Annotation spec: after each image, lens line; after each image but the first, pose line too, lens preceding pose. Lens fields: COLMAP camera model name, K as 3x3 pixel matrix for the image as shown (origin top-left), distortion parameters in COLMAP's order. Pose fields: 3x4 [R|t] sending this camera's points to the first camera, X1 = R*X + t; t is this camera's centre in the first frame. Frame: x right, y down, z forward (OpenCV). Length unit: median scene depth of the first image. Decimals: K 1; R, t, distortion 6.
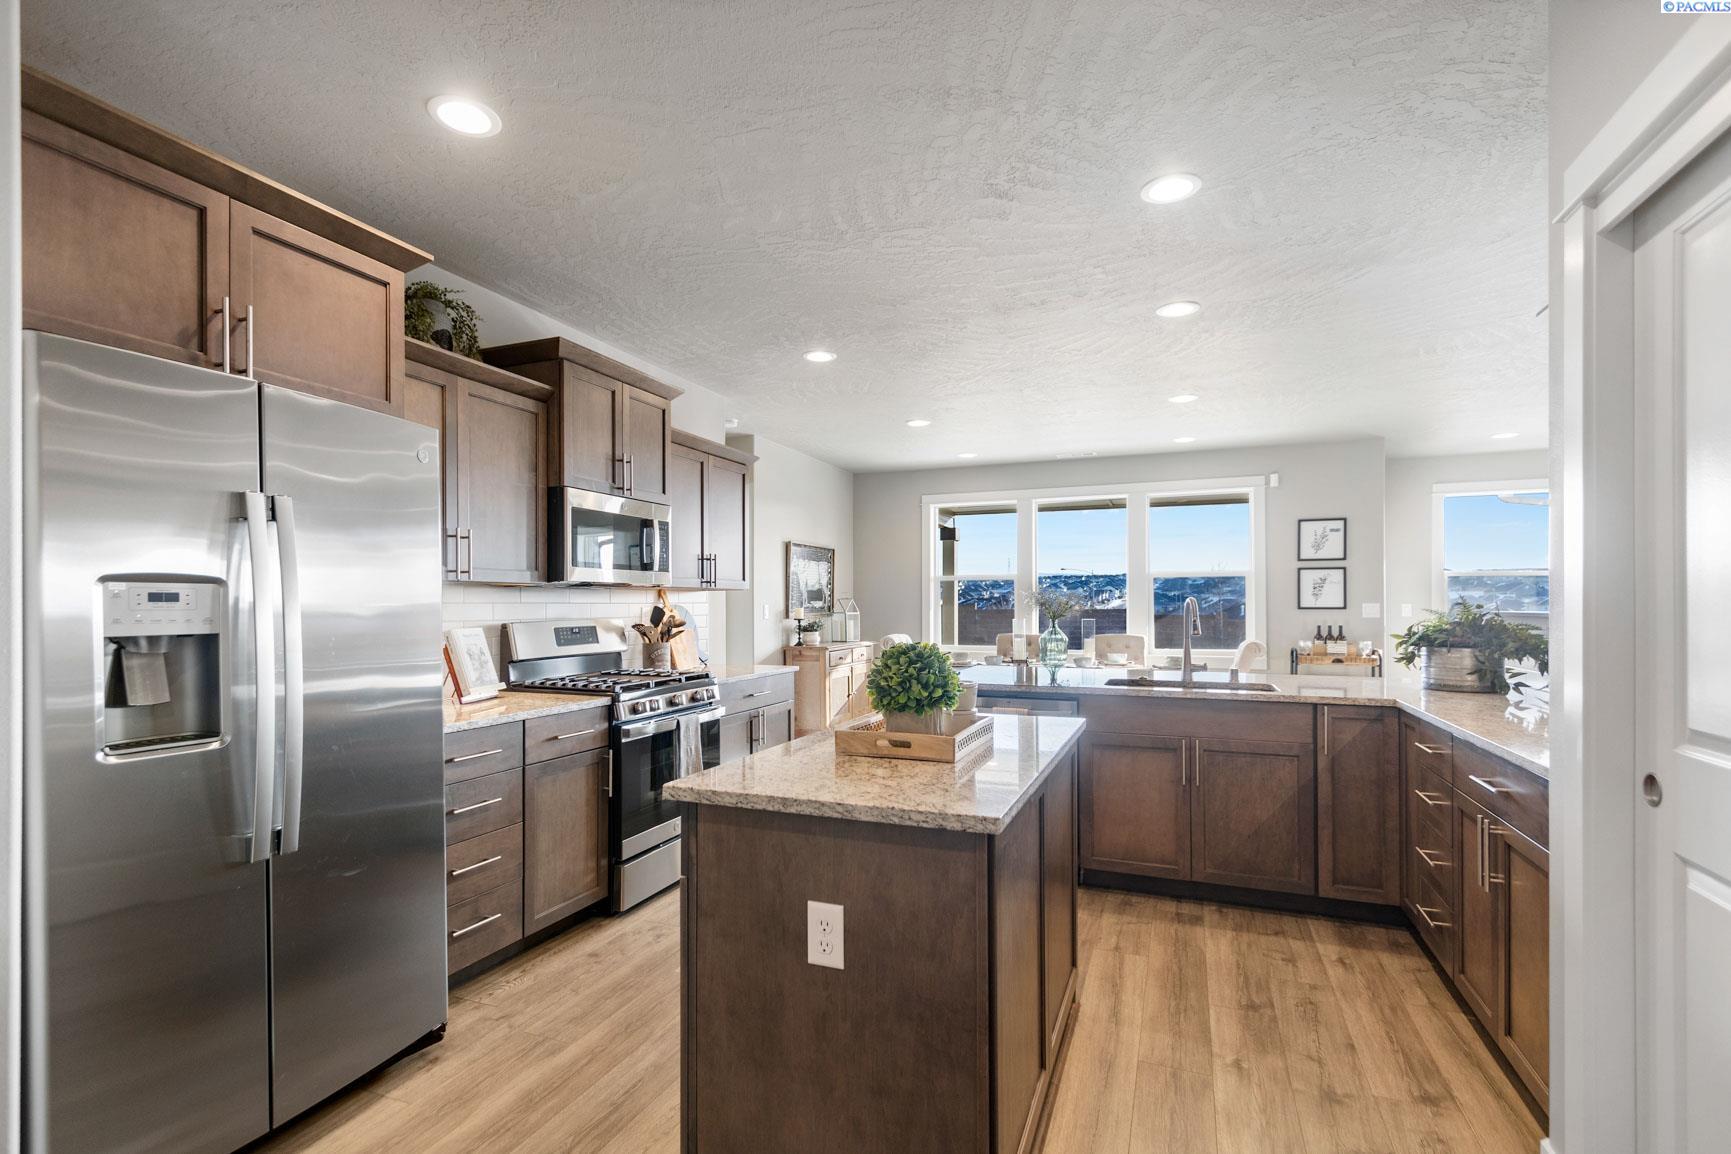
lens RADIAL K [[800.1, 0, 868.8], [0, 800.1, 591.4], [0, 0, 1]] dist [0.011216, 0.000040]
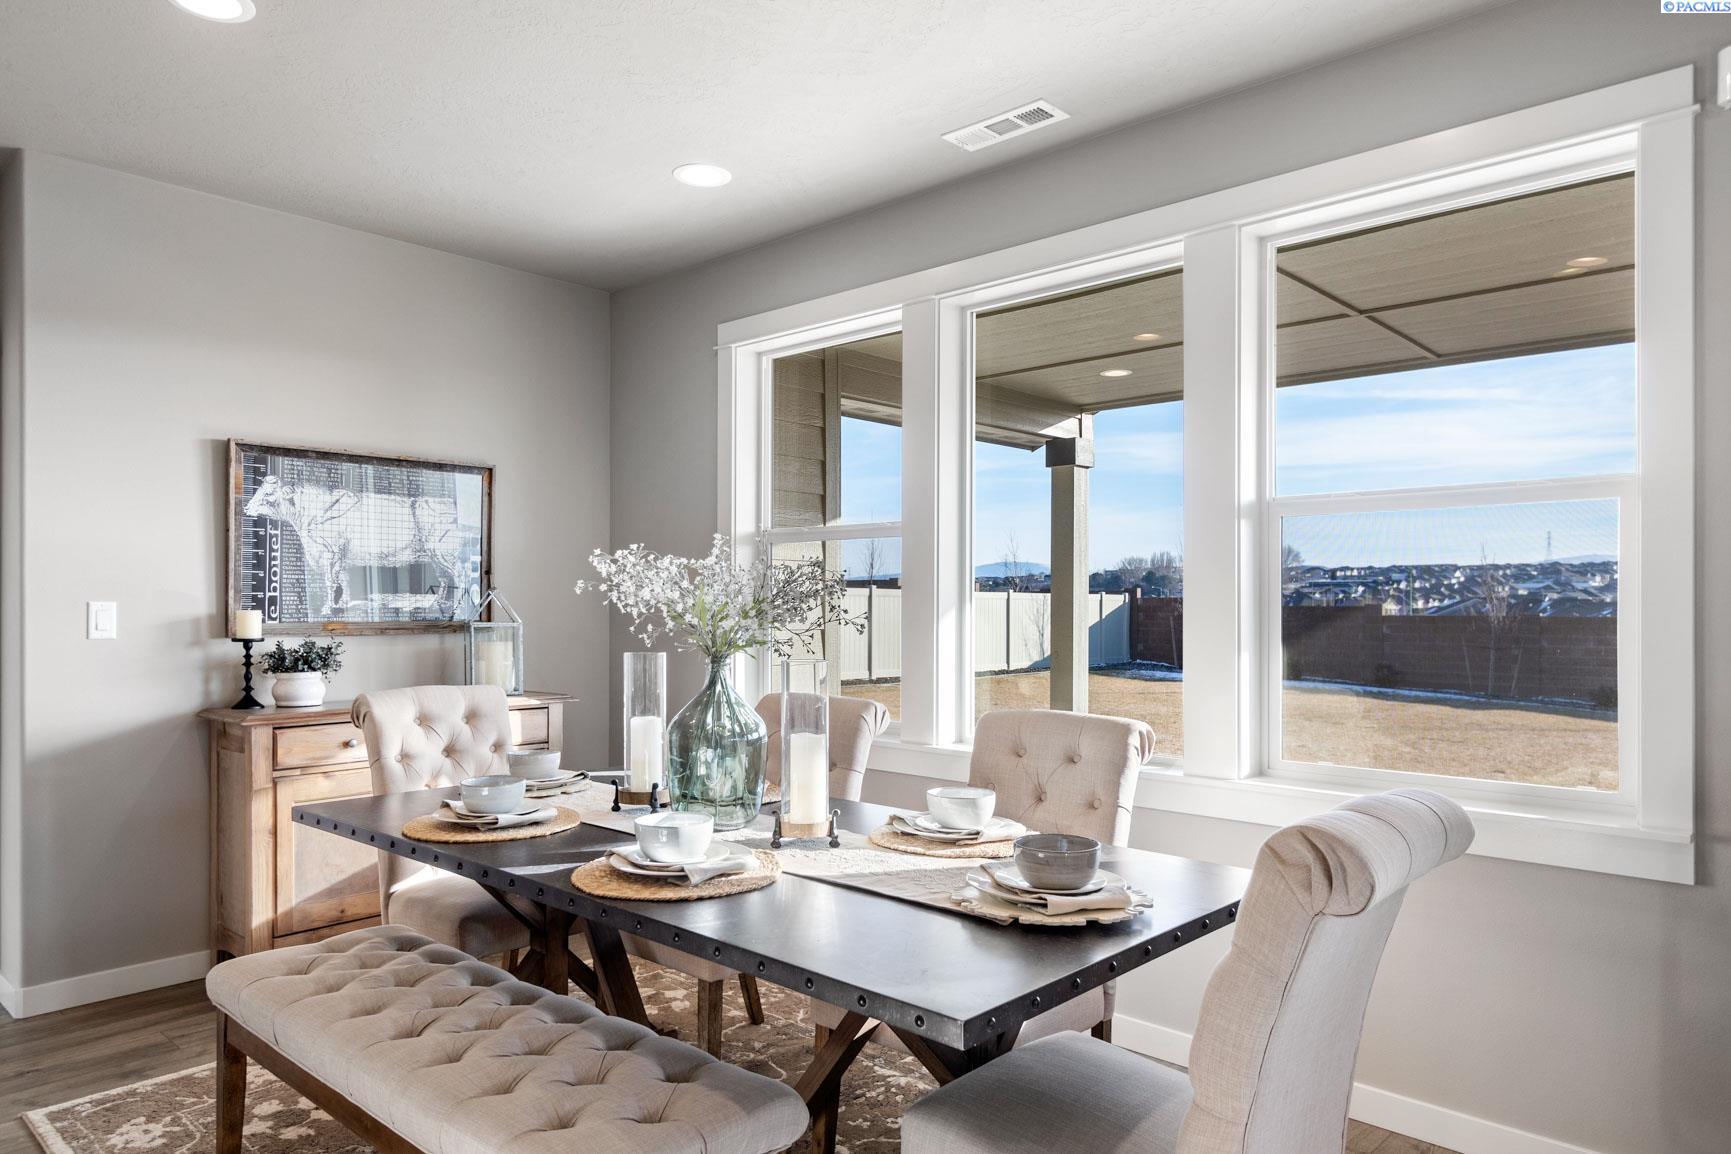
lens RADIAL K [[1117.7, 0, 859.1], [0, 1117.7, 592.6], [0, 0, 1]] dist [0.005383, 0.000931]
pose [[0.928871, 0.000272, -0.370402, 0.394722], [0.001588, 0.999988, 0.004718, 0.009385], [0.370399, -0.004970, 0.928860, 0.611706]]
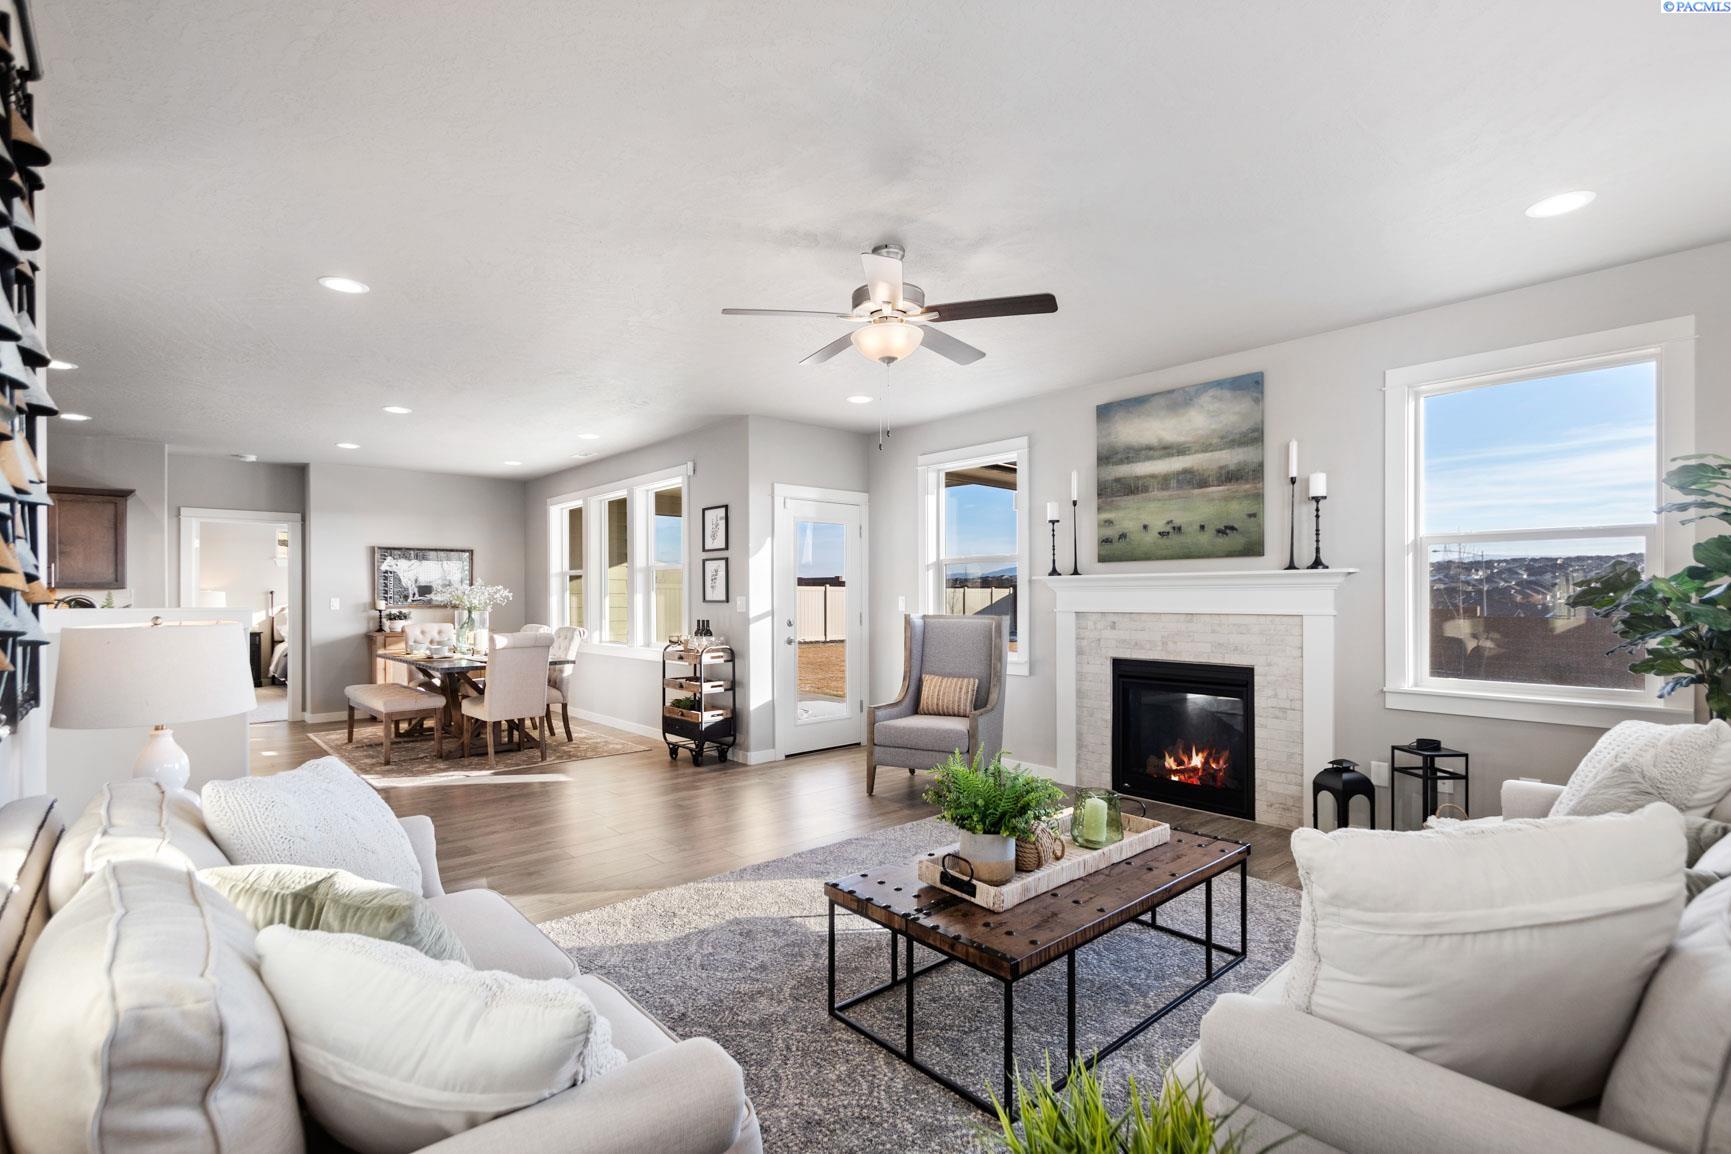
lens RADIAL K [[800.1, 0, 865.4], [0, 800.1, 581.6], [0, 0, 1]] dist [0.011216, 0.000040]
pose [[0.897876, -0.010239, -0.440129, 1.128008], [0.009778, 0.999947, -0.003315, 0.002517], [0.440139, -0.001327, 0.897928, 0.228743]]
